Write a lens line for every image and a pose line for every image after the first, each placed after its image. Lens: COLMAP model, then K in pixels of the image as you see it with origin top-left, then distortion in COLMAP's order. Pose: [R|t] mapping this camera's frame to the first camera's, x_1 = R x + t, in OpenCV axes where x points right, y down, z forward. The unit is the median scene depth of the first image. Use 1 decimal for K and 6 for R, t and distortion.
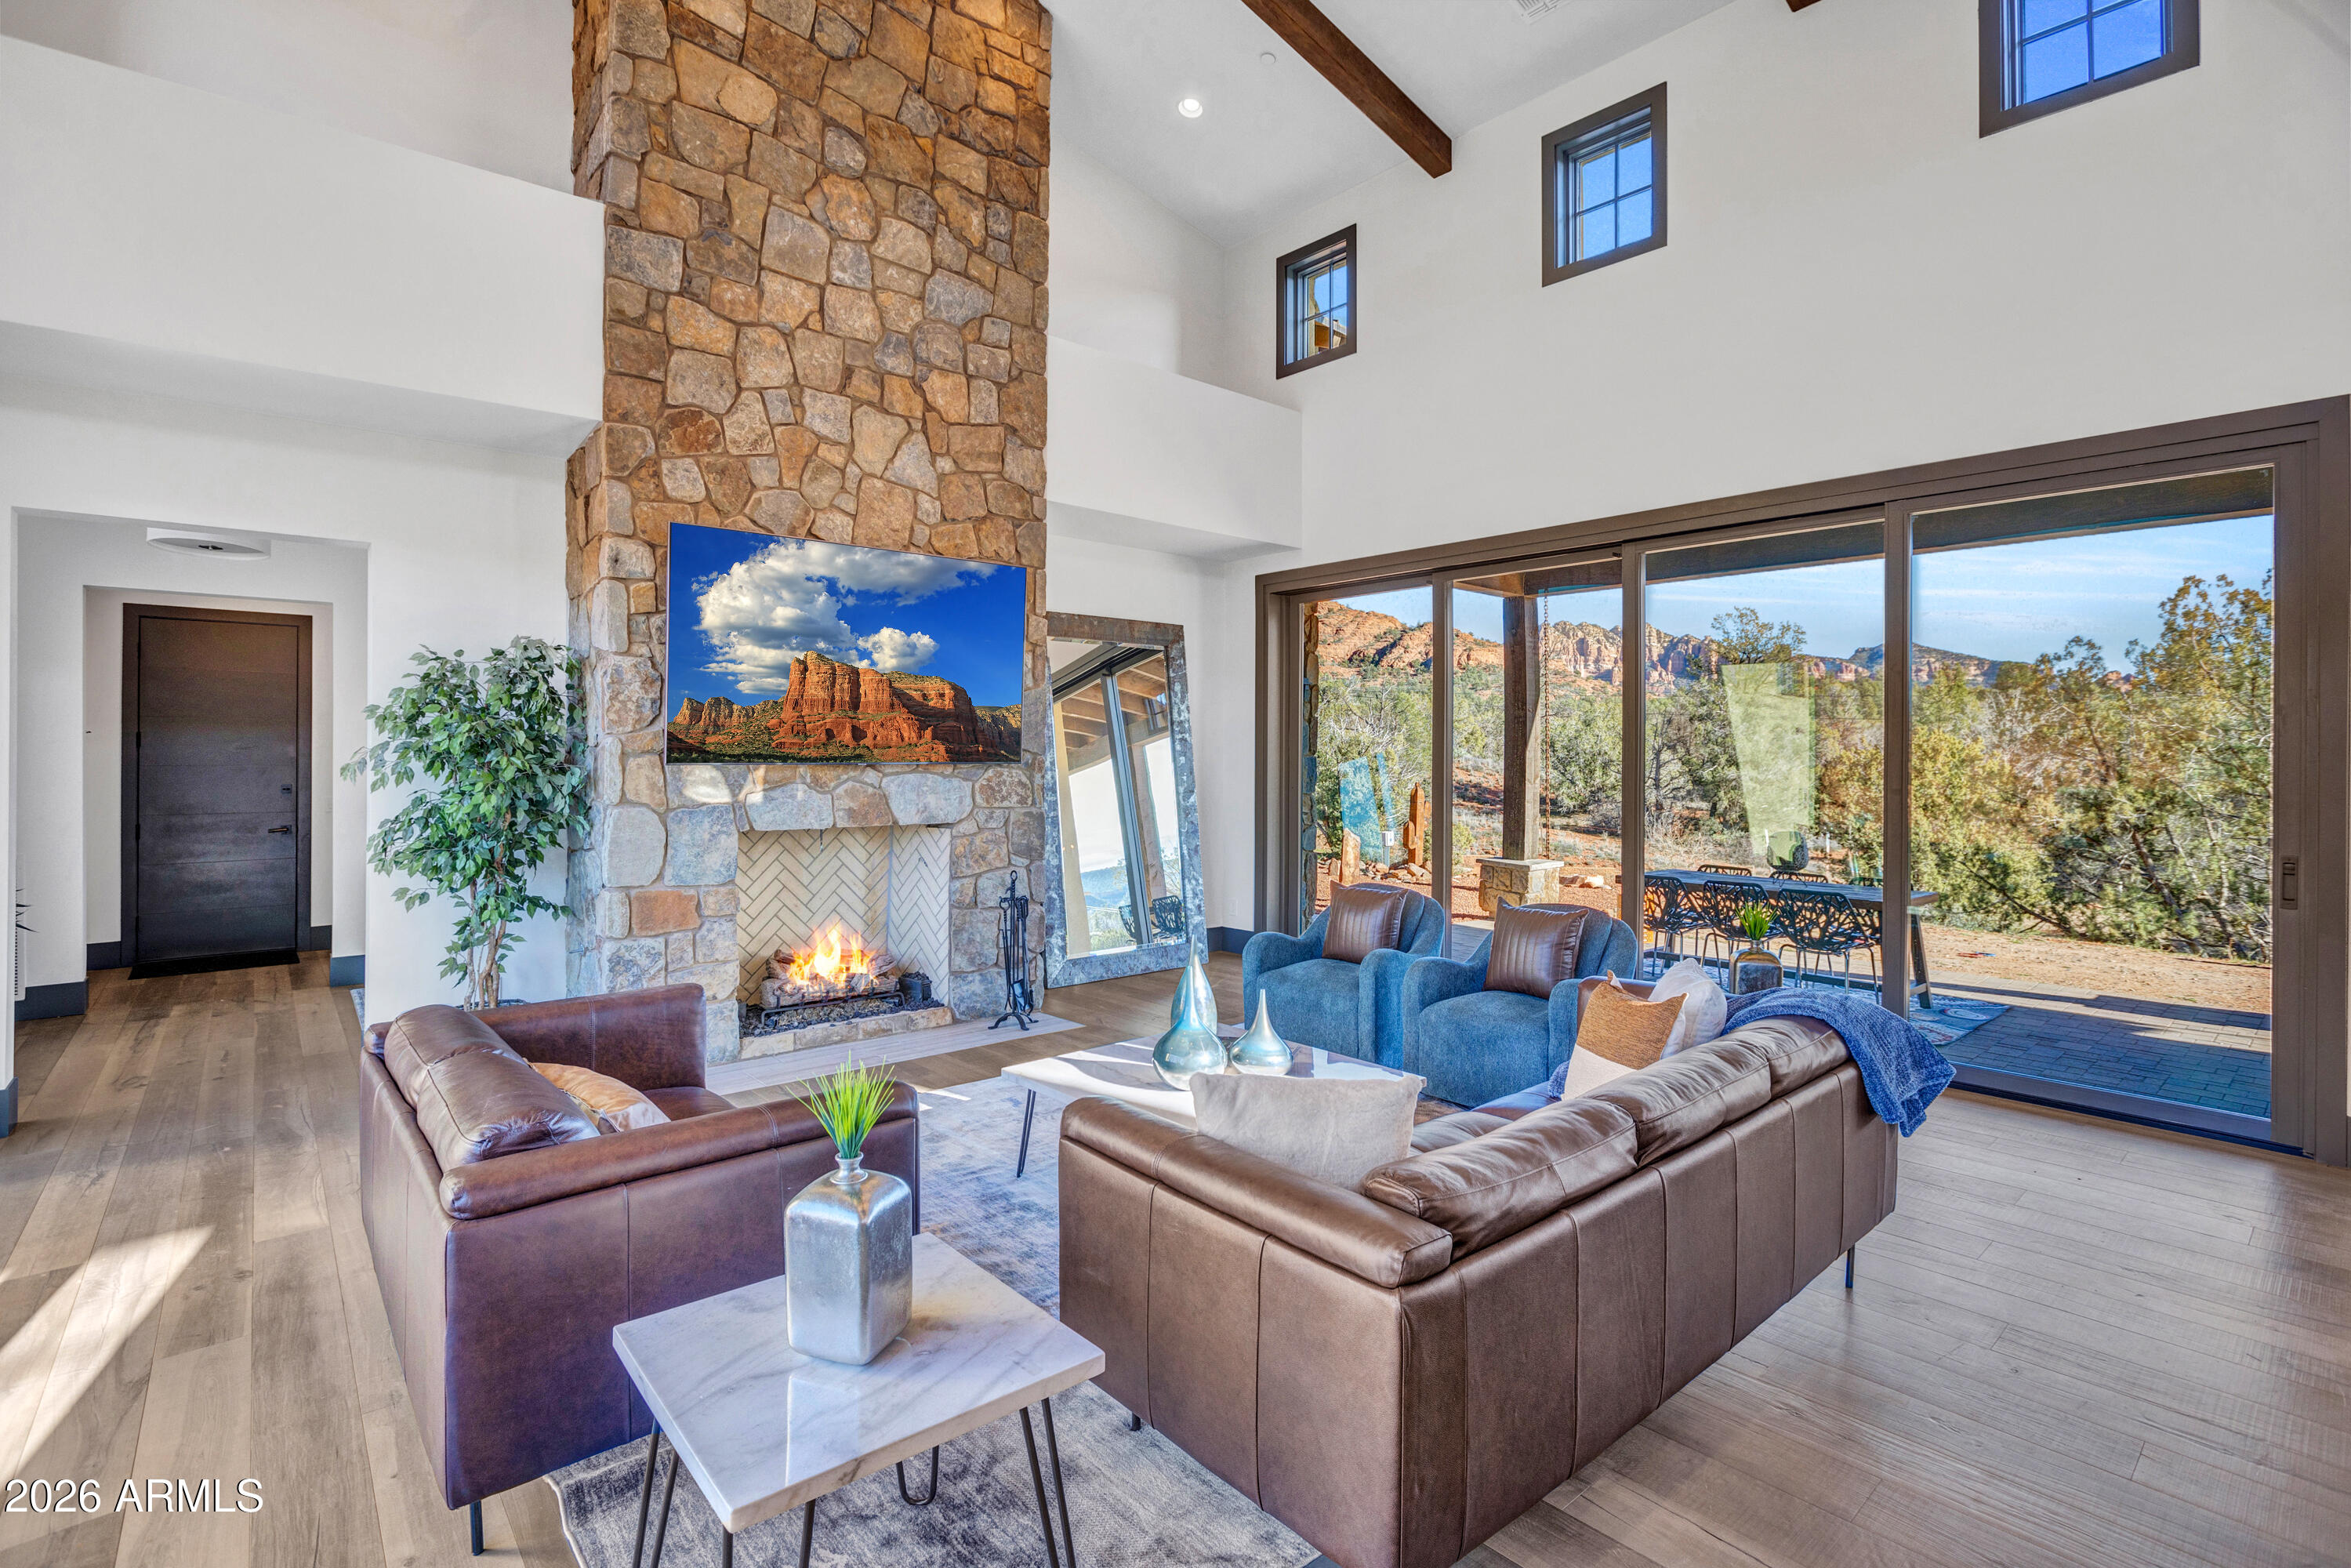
lens RADIAL K [[1085.4, 0, 1184.5], [0, 1085.4, 766.3], [0, 0, 1]] dist [-0.047959, 0.013973]
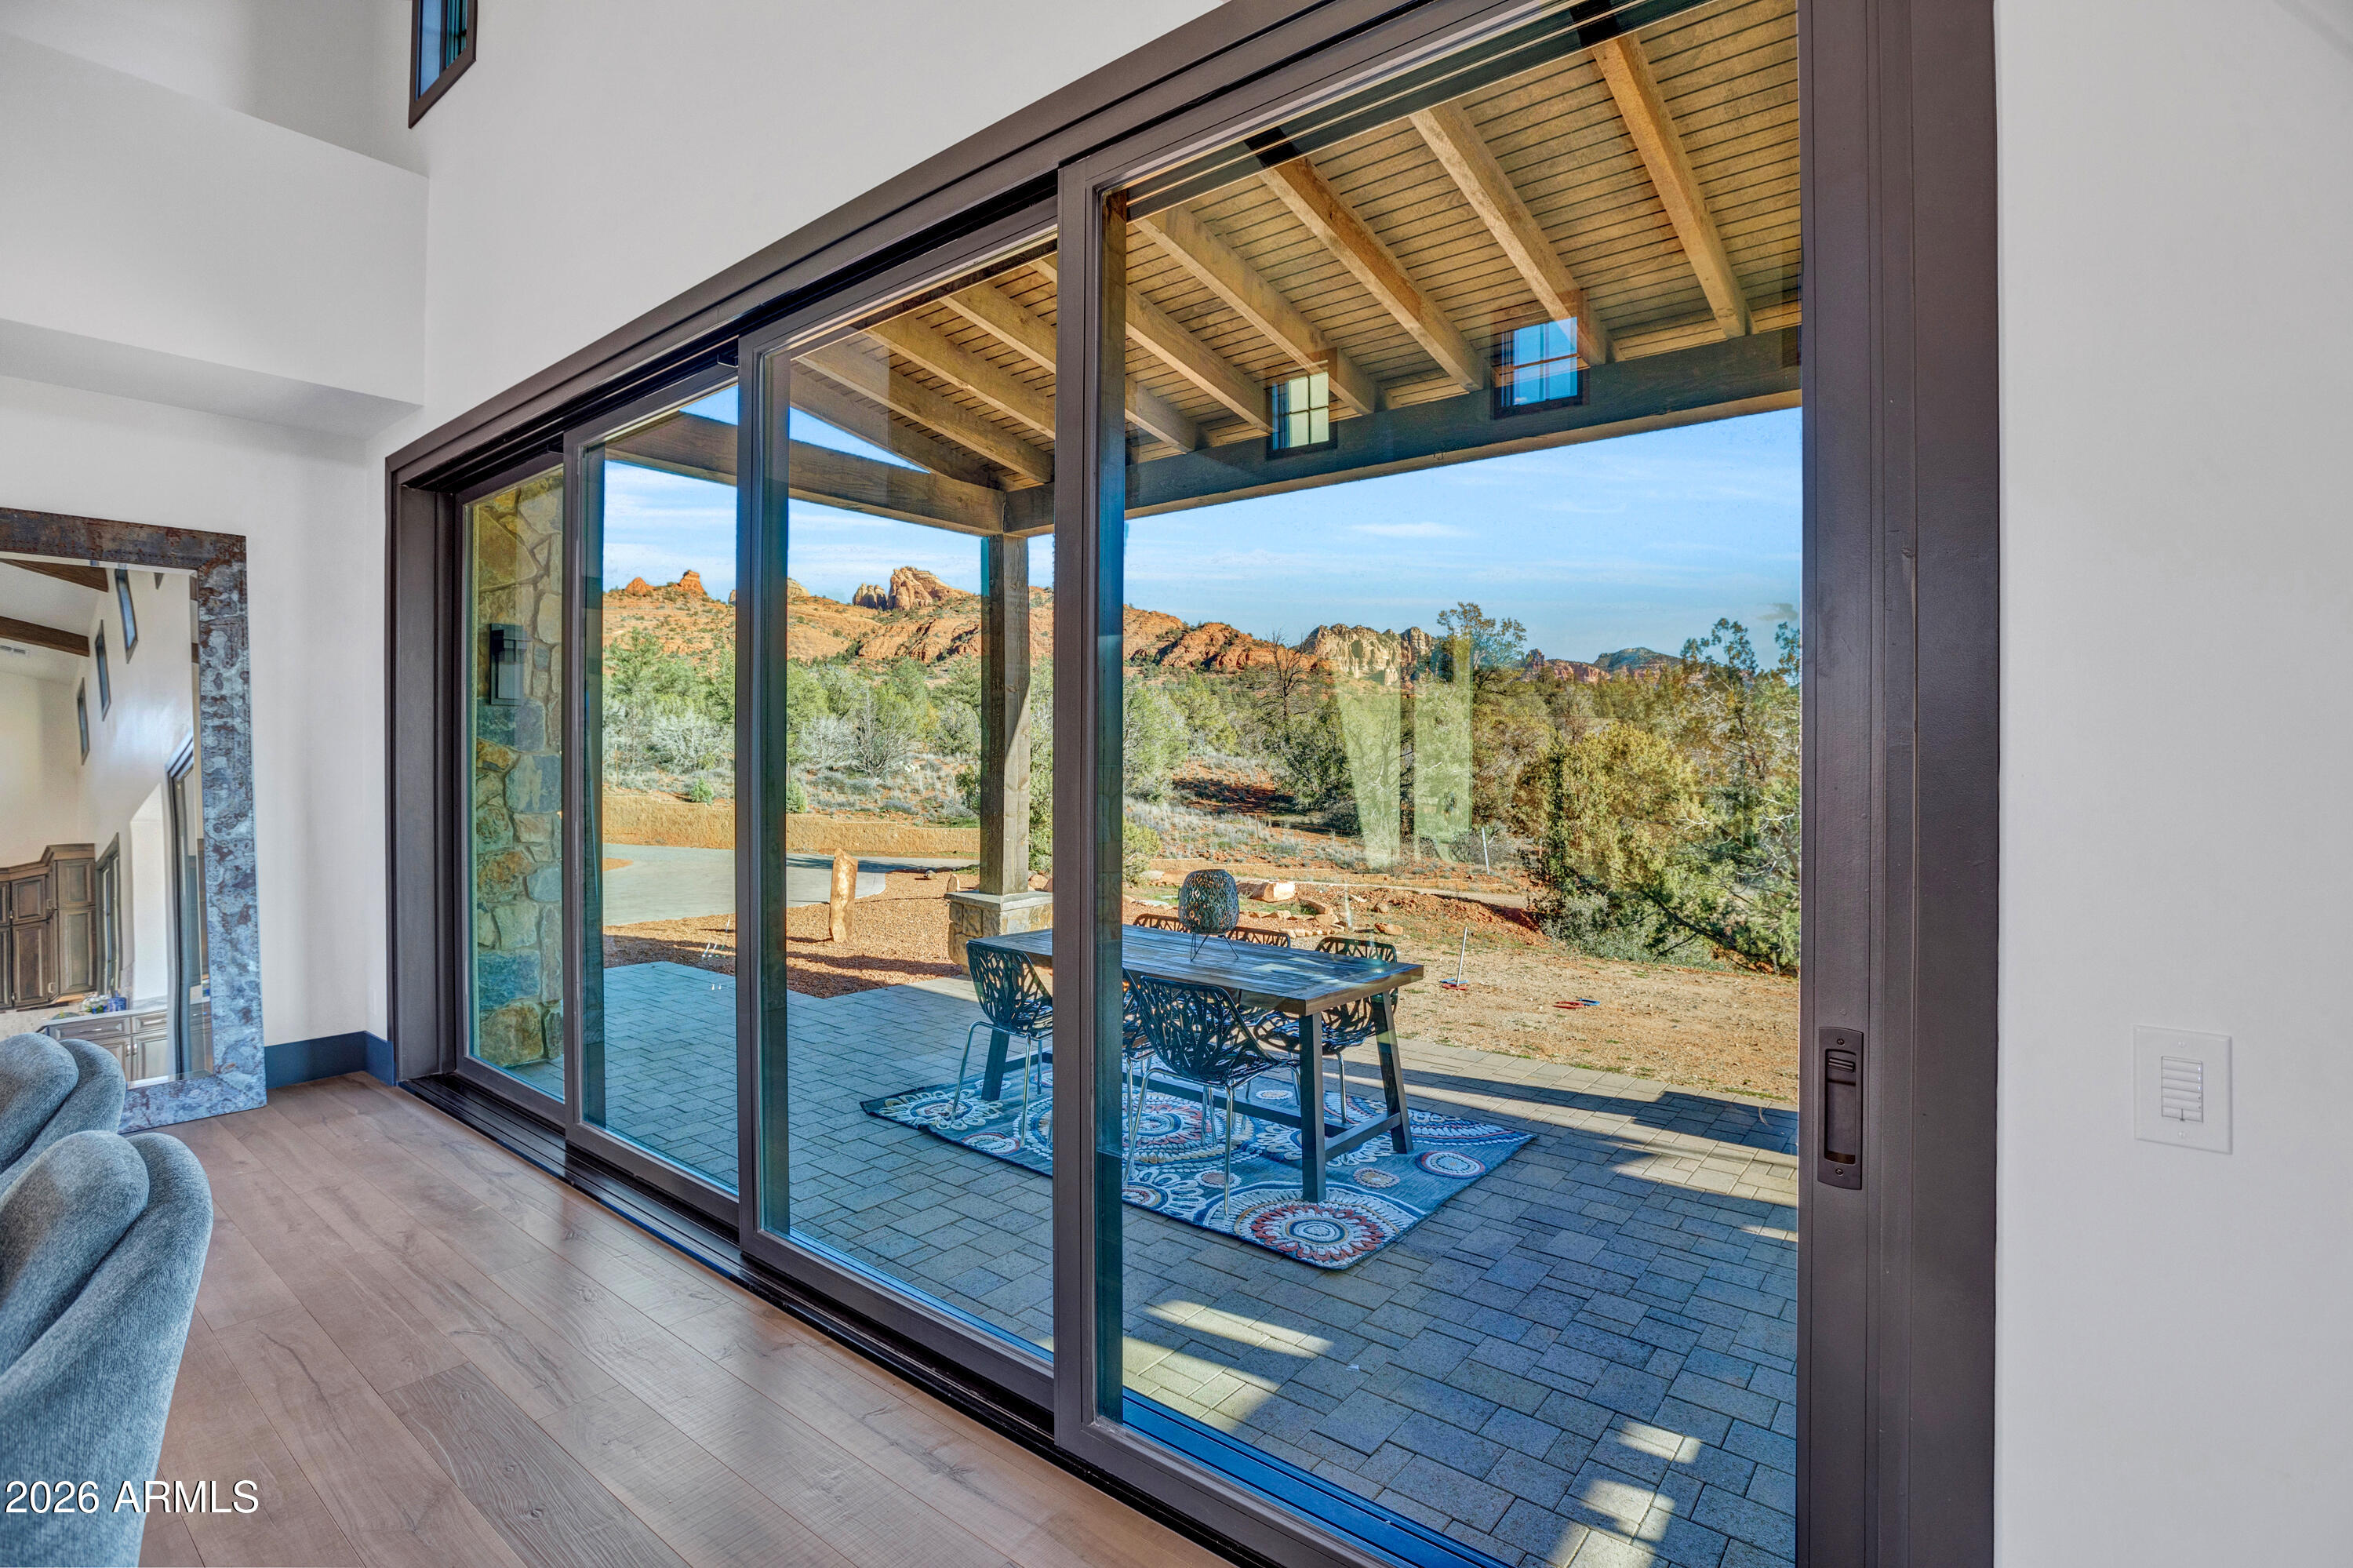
lens RADIAL K [[1084.0, 0, 1170.3], [0, 1084.0, 760.3], [0, 0, 1]] dist [-0.033698, 0.000176]
pose [[0.982963, -0.003880, 0.183764, 0.565234], [0.004554, 0.999984, -0.003244, -0.003819], [-0.183749, 0.004025, 0.982965, 0.494433]]
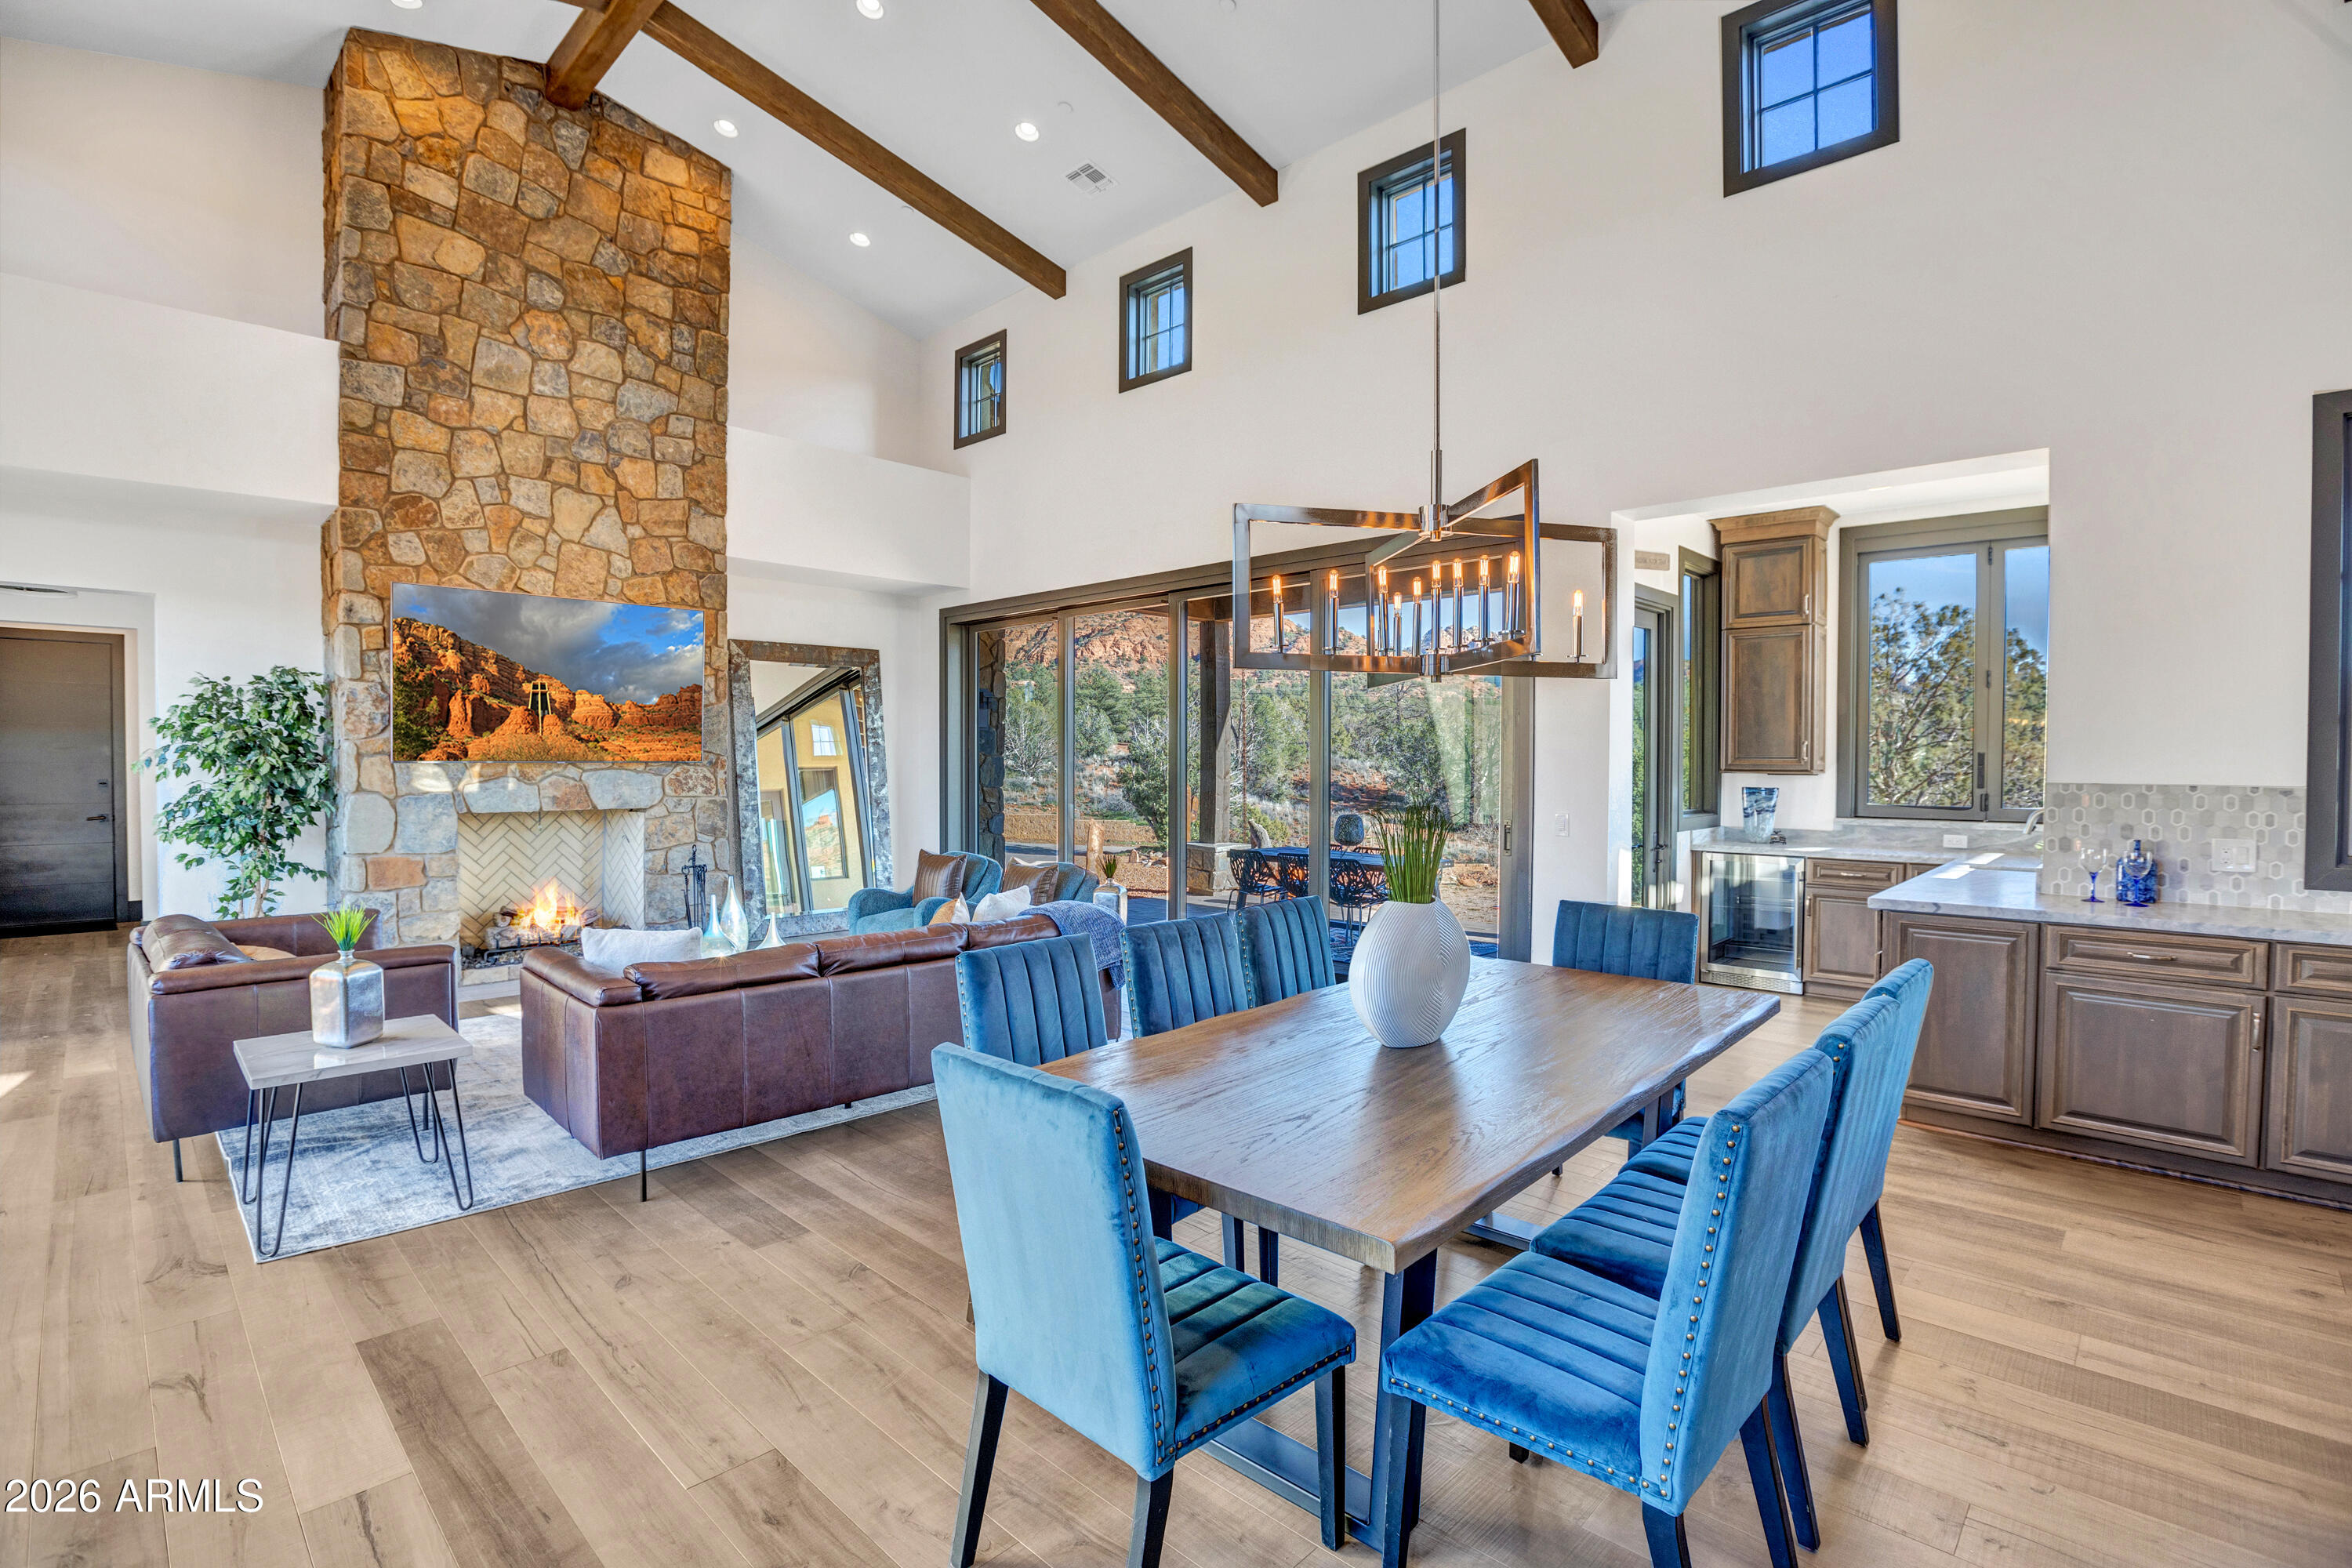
lens RADIAL K [[1070.2, 0, 1179.0], [0, 1070.2, 778.6], [0, 0, 1]] dist [-0.039455, 0.005099]
pose [[0.996234, -0.000334, 0.086710, 0.337304], [-0.000694, 0.999930, 0.011814, 0.002119], [-0.086708, -0.011829, 0.996164, -0.343563]]
